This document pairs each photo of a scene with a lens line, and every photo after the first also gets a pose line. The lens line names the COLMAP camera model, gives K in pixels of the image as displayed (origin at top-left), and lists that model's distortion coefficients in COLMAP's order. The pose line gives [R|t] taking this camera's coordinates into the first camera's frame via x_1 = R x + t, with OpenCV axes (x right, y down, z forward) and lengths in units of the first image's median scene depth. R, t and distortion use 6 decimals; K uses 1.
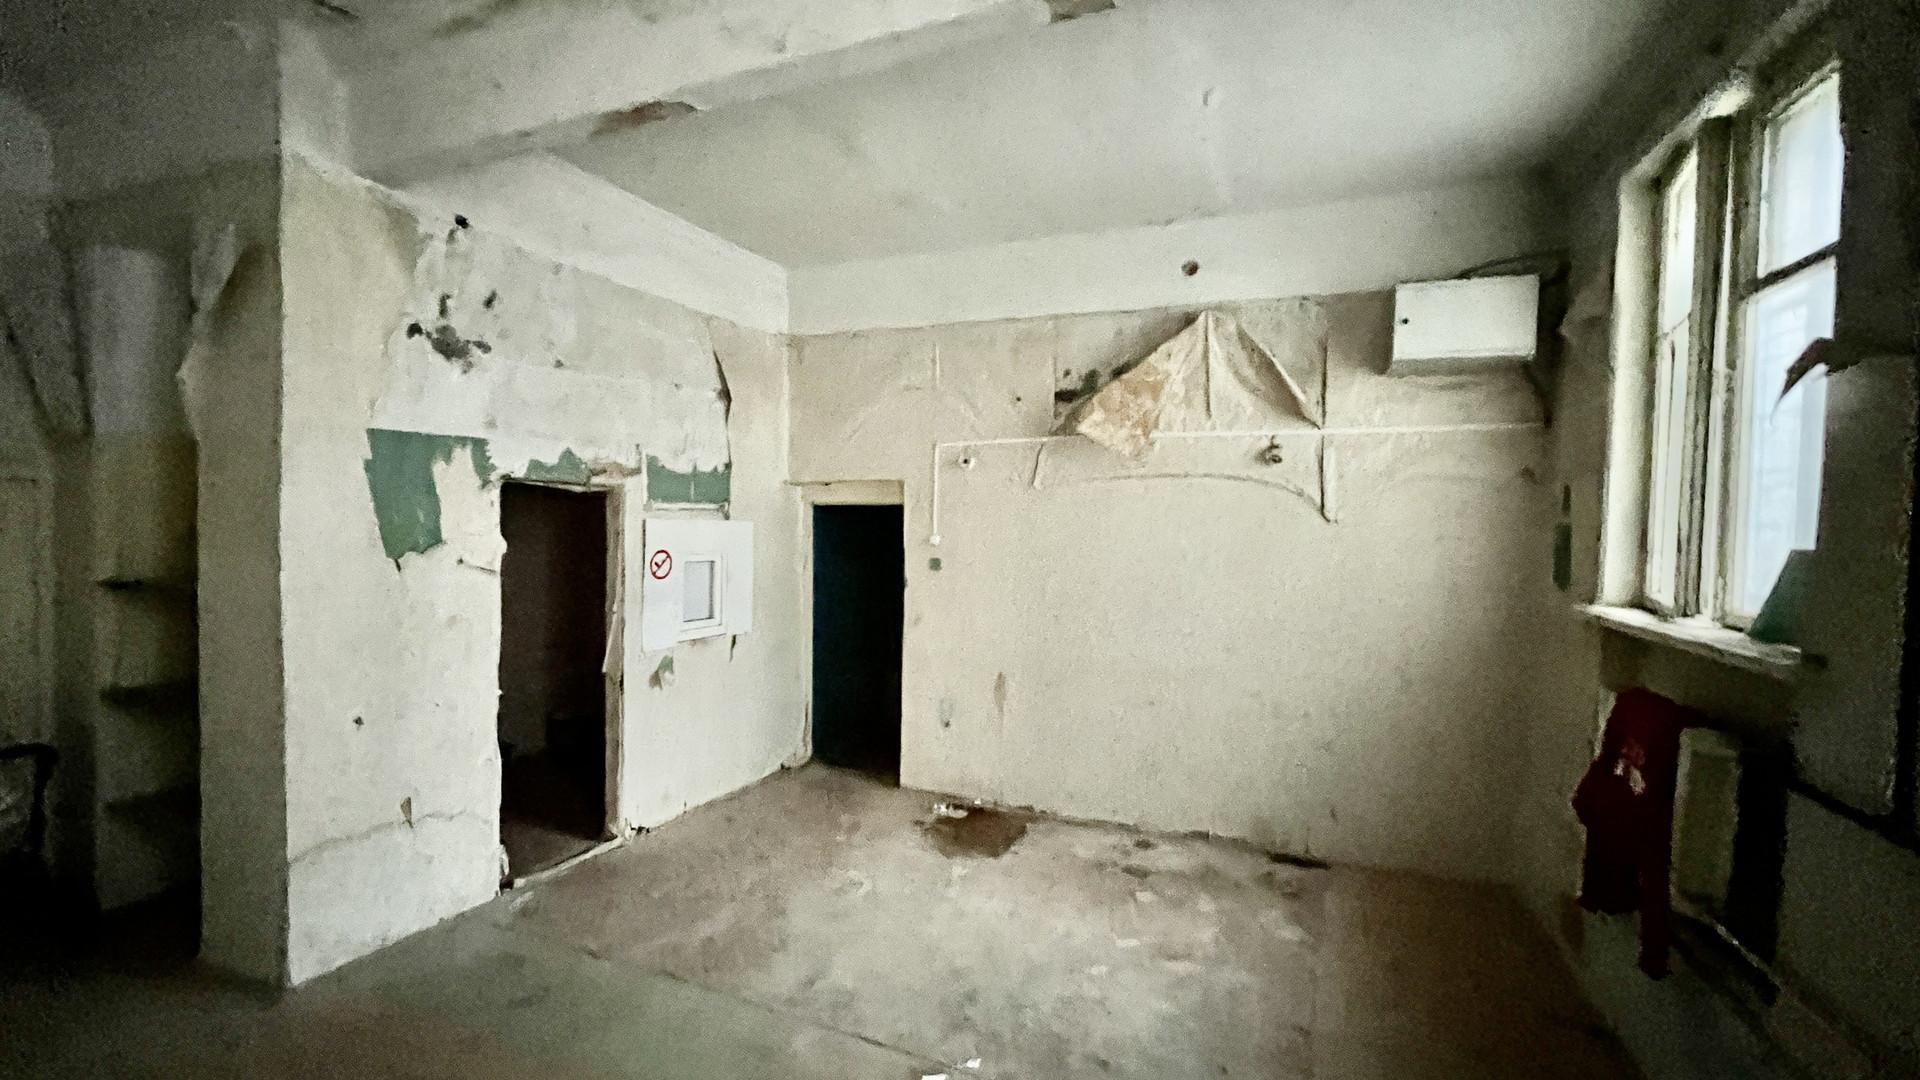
lens RADIAL K [[767.2, 0, 966.9], [0, 767.2, 543.8], [0, 0, 1]] dist [-0.000229, -0.000272]
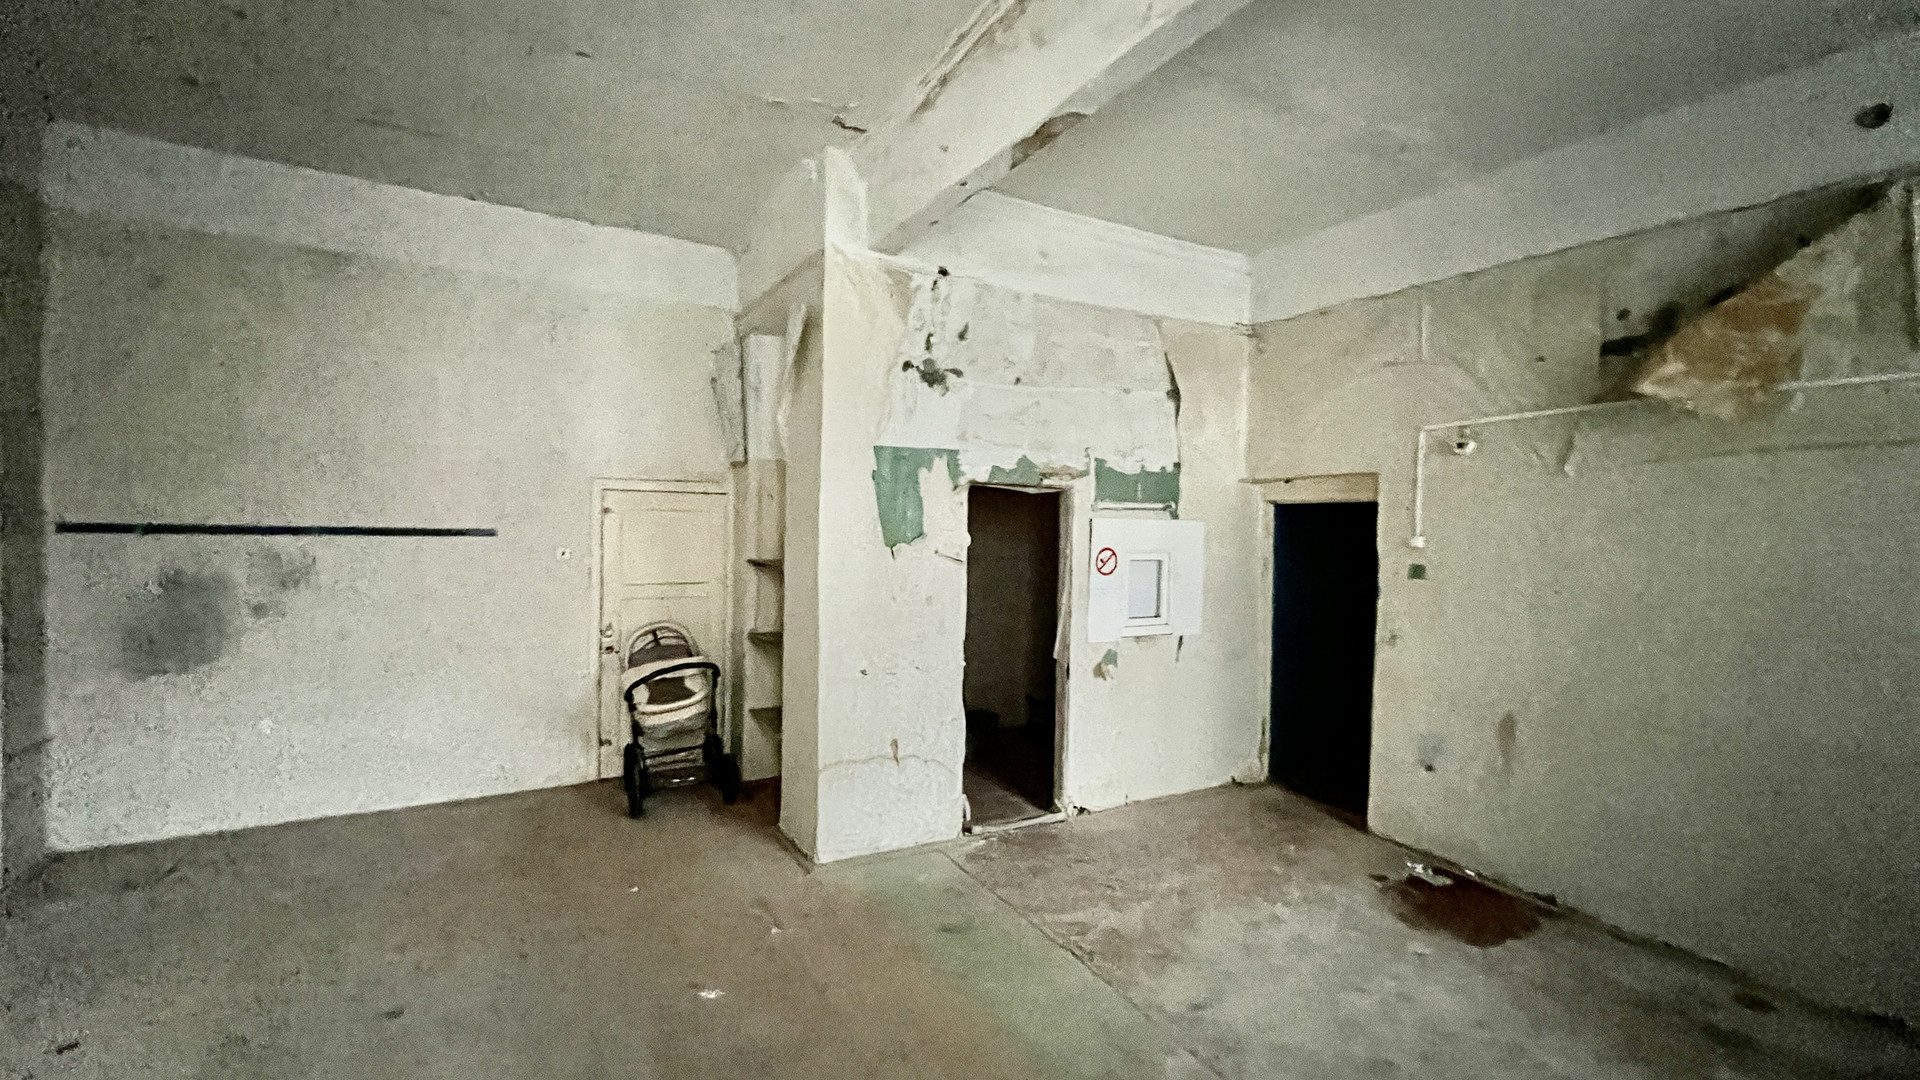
lens RADIAL K [[767.2, 0, 966.9], [0, 767.2, 543.8], [0, 0, 1]] dist [-0.000229, -0.000272]
pose [[0.793347, 0.014121, -0.608605, 0.092212], [-0.020699, 0.999779, -0.003785, 0.011372], [0.608417, 0.015600, 0.793464, 0.053841]]
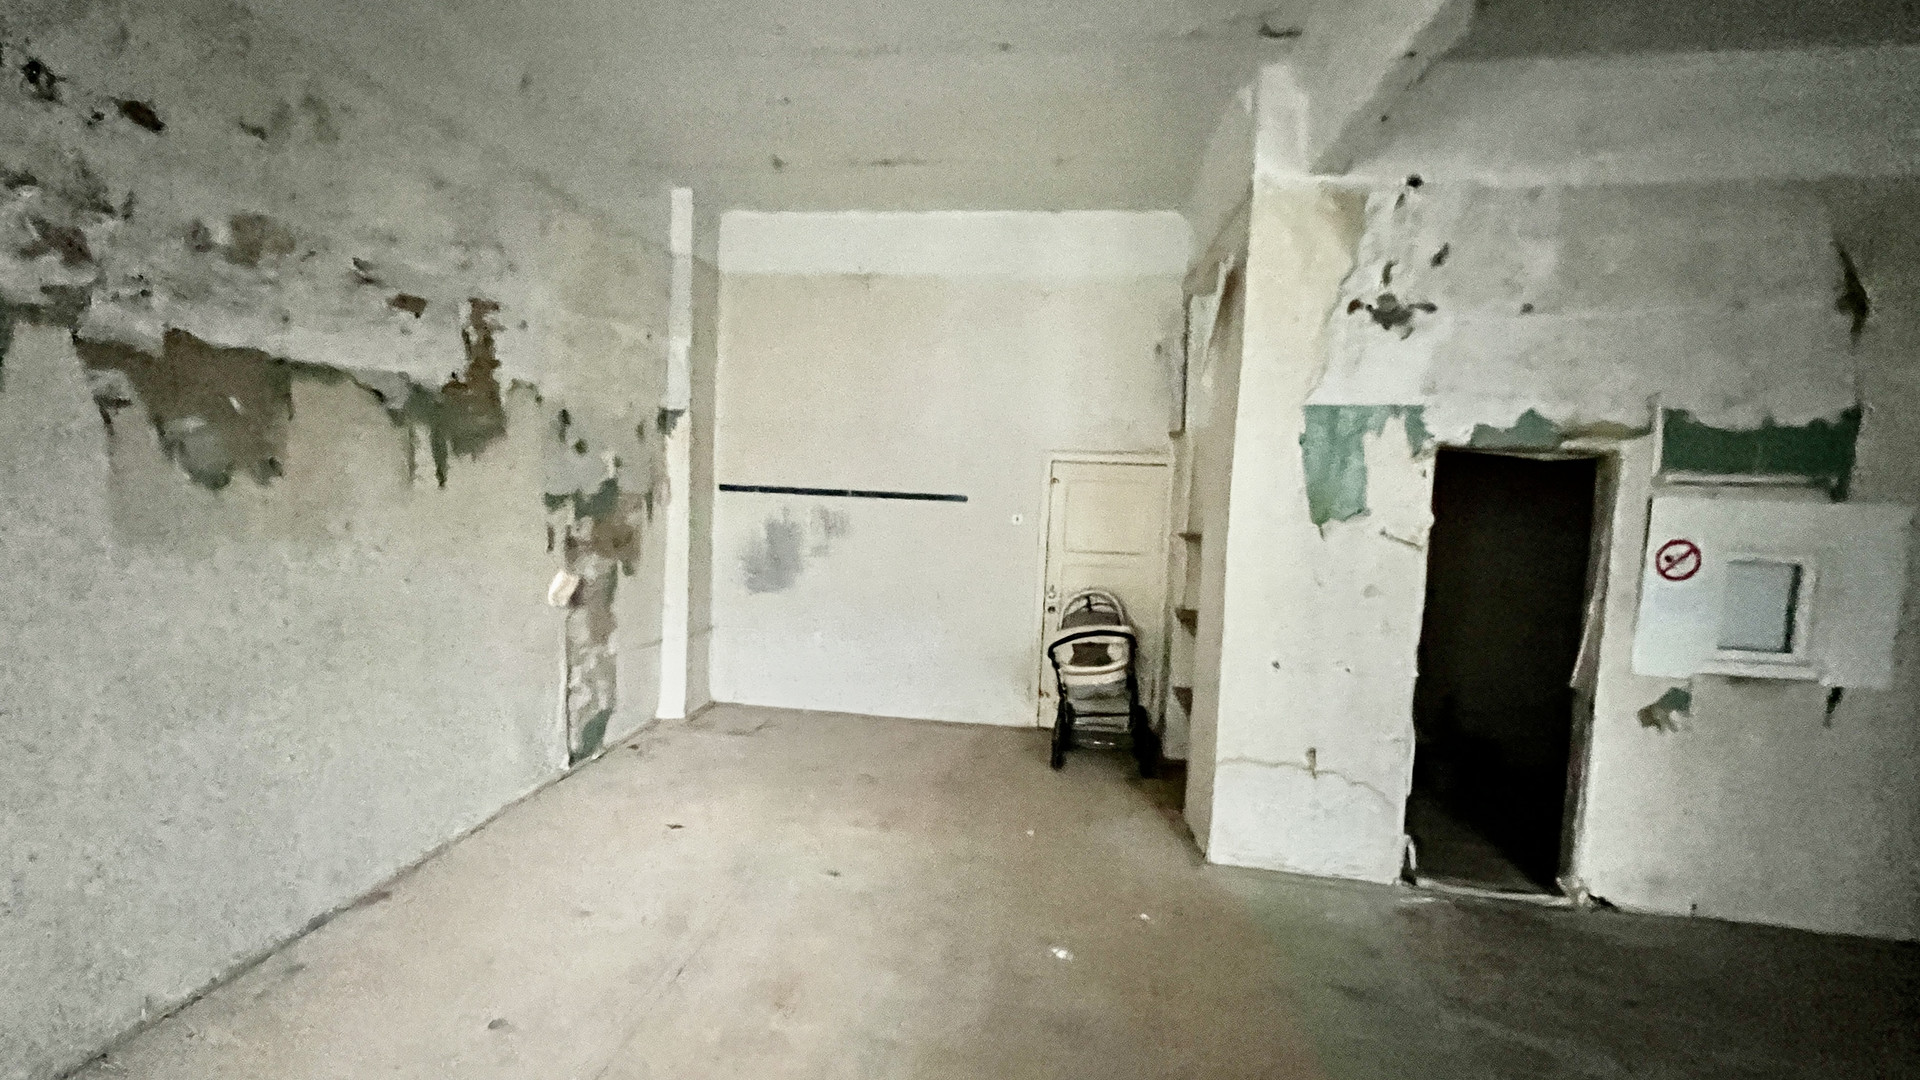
lens RADIAL K [[767.2, 0, 966.9], [0, 767.2, 543.8], [0, 0, 1]] dist [-0.000229, -0.000272]
pose [[0.262071, 0.065637, -0.962814, 0.121847], [-0.058270, 0.996940, 0.052103, 0.013746], [0.963288, 0.042449, 0.265093, 0.177248]]
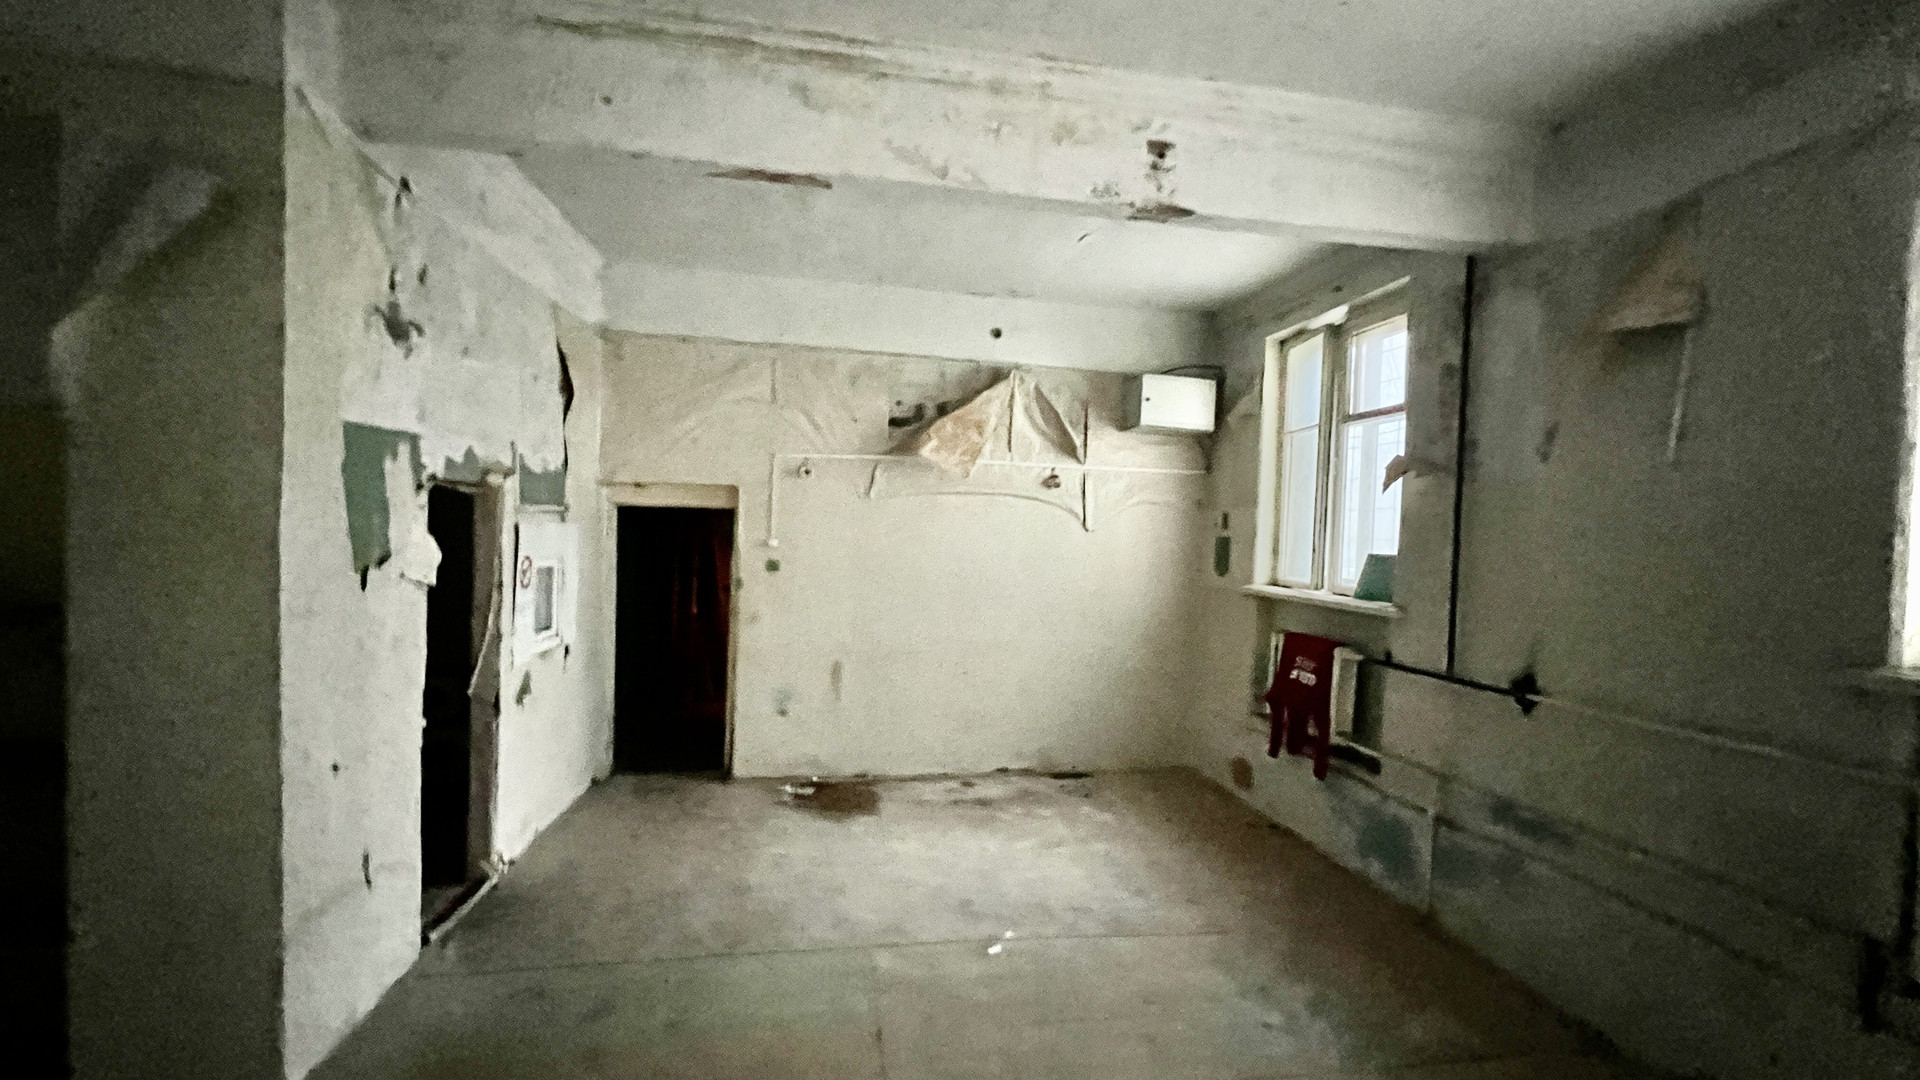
lens RADIAL K [[767.2, 0, 966.9], [0, 767.2, 543.8], [0, 0, 1]] dist [-0.000229, -0.000272]
pose [[0.839389, -0.002188, 0.543527, -0.477086], [-0.003582, 0.999948, 0.009558, -0.018591], [-0.543519, -0.009970, 0.839338, -0.061091]]
